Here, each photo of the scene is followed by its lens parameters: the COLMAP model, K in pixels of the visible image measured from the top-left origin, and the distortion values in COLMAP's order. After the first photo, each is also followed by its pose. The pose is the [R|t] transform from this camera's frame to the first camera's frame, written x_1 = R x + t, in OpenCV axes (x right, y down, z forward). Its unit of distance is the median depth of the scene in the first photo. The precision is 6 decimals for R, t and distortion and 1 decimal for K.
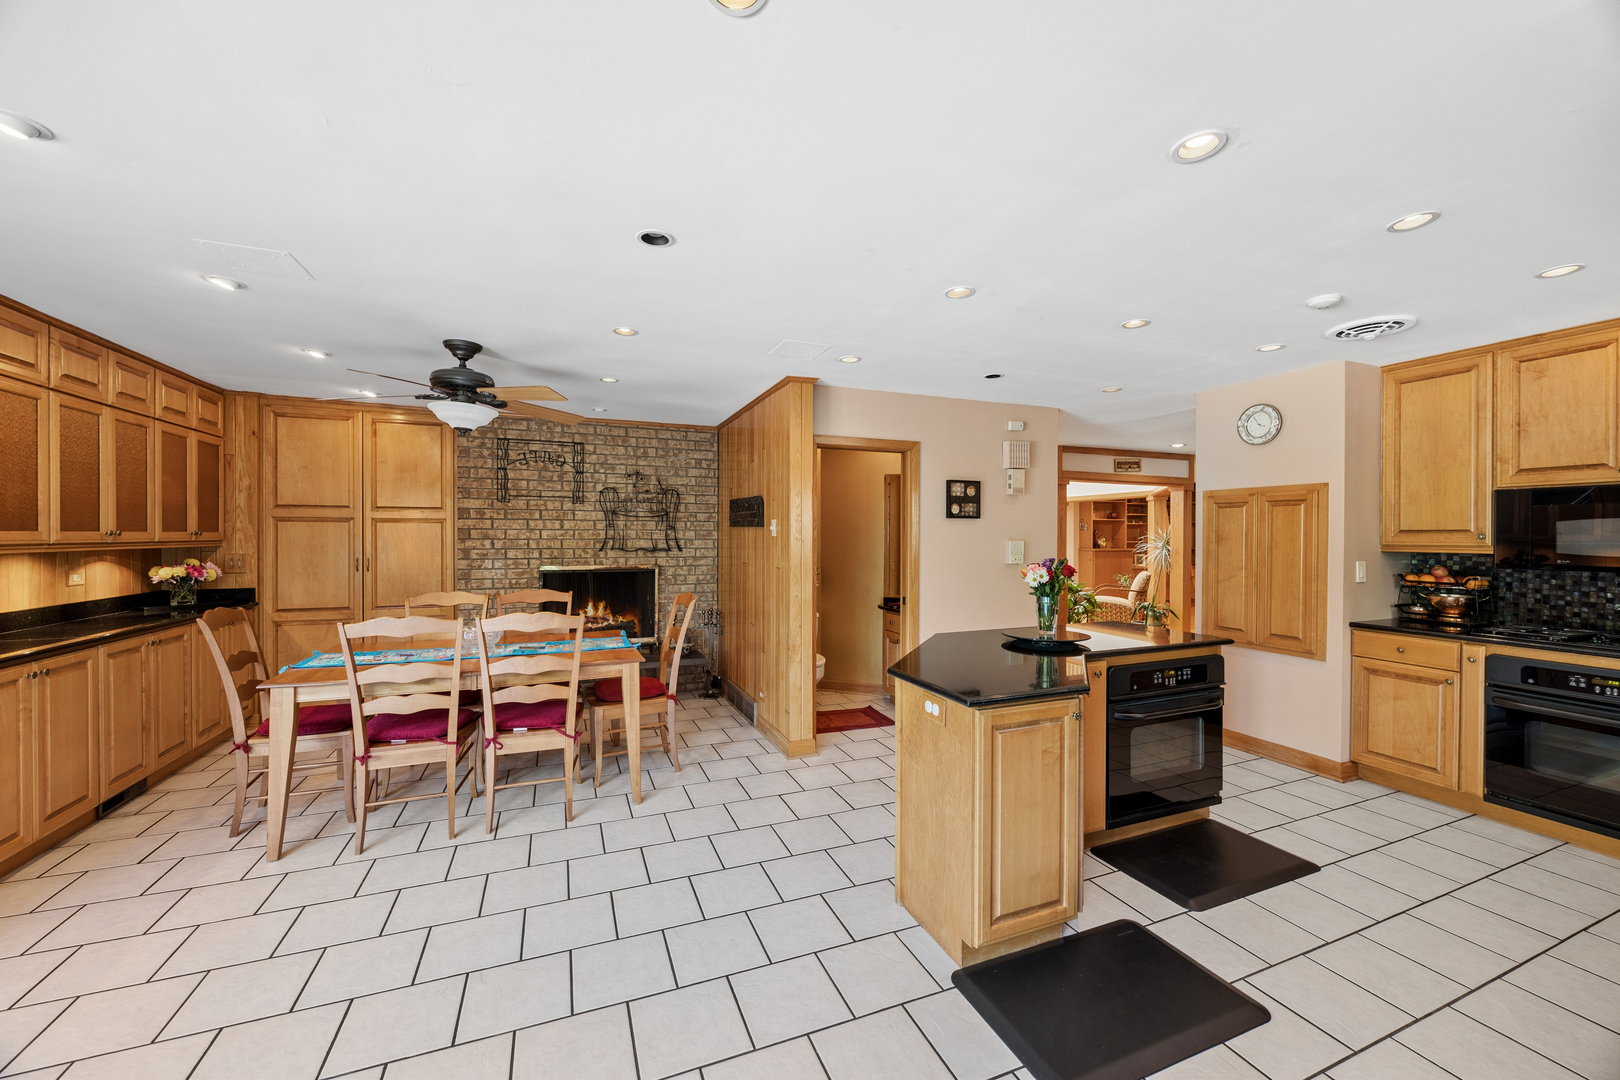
lens RADIAL K [[621.0, 0, 811.6], [0, 621.0, 540.2], [0, 0, 1]] dist [-0.002541, -0.000128]
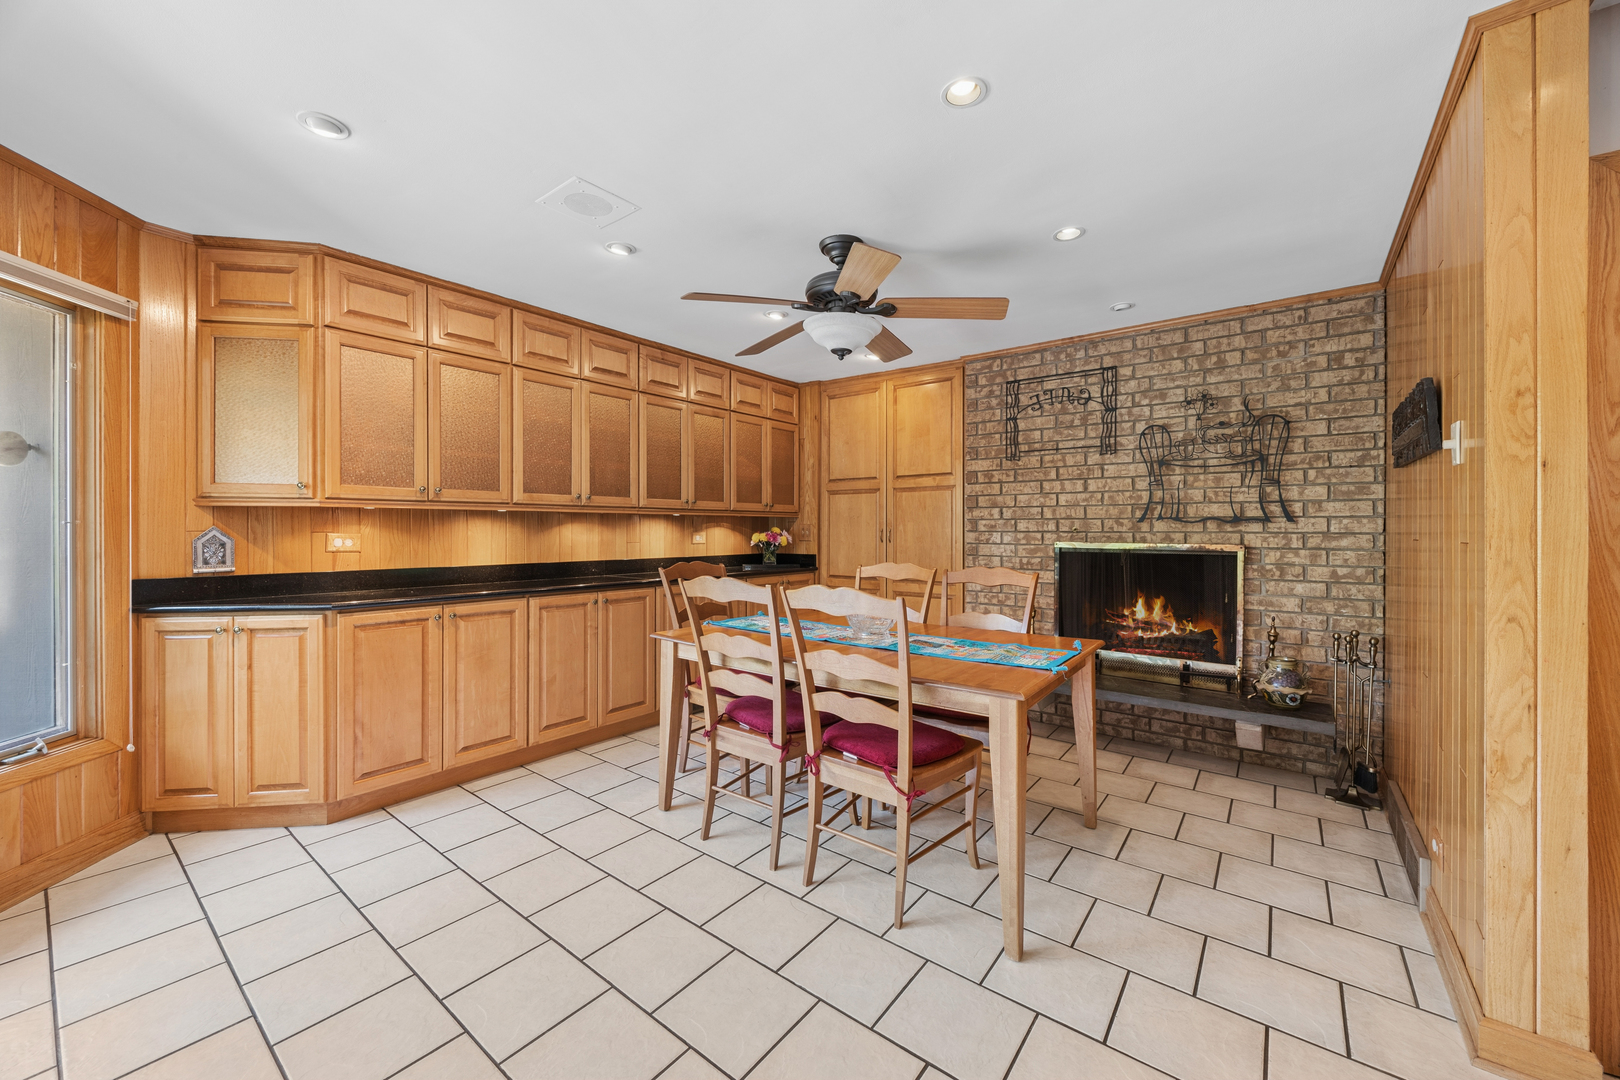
lens RADIAL K [[621.0, 0, 809.0], [0, 621.0, 531.3], [0, 0, 1]] dist [-0.002541, -0.000128]
pose [[0.494510, -0.000773, -0.869171, 0.070595], [-0.007600, 0.999958, -0.005213, 0.037030], [0.869139, 0.009184, 0.494483, 0.390967]]
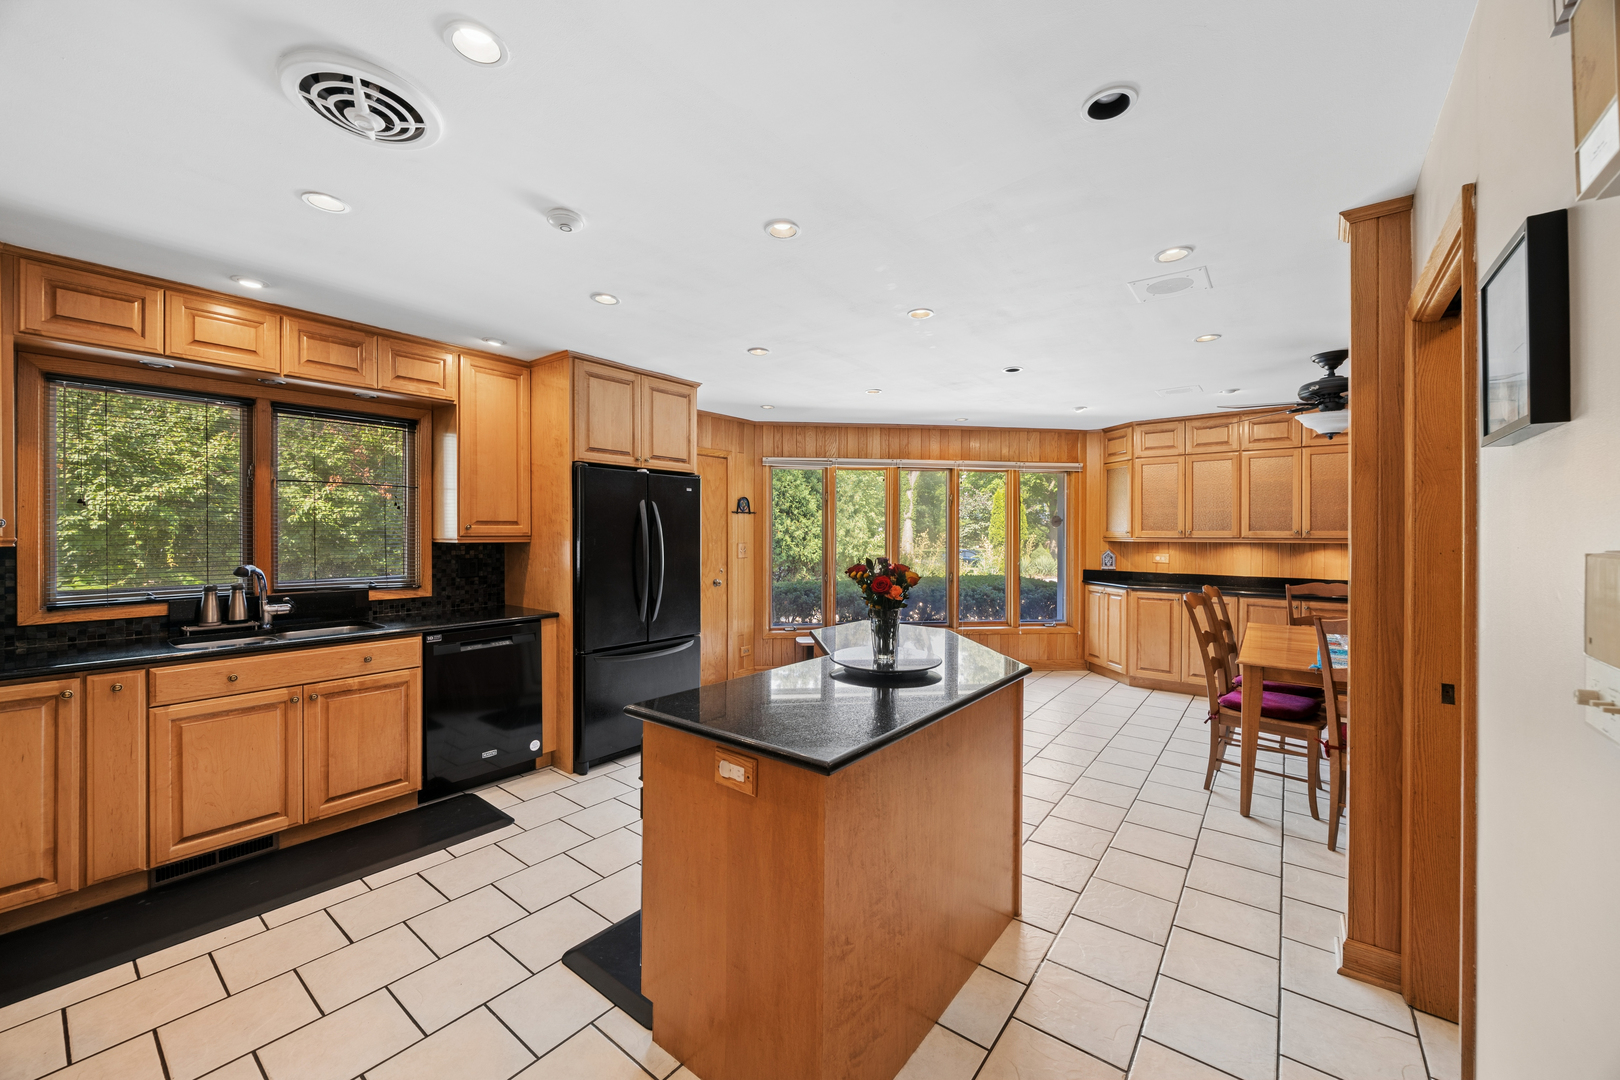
lens RADIAL K [[621.0, 0, 809.6], [0, 621.0, 532.1], [0, 0, 1]] dist [-0.002541, -0.000128]
pose [[-0.867634, -0.005684, -0.497171, 0.526196], [-0.009020, 0.999950, 0.004309, -0.003004], [0.497122, 0.008224, -0.867642, 1.026102]]
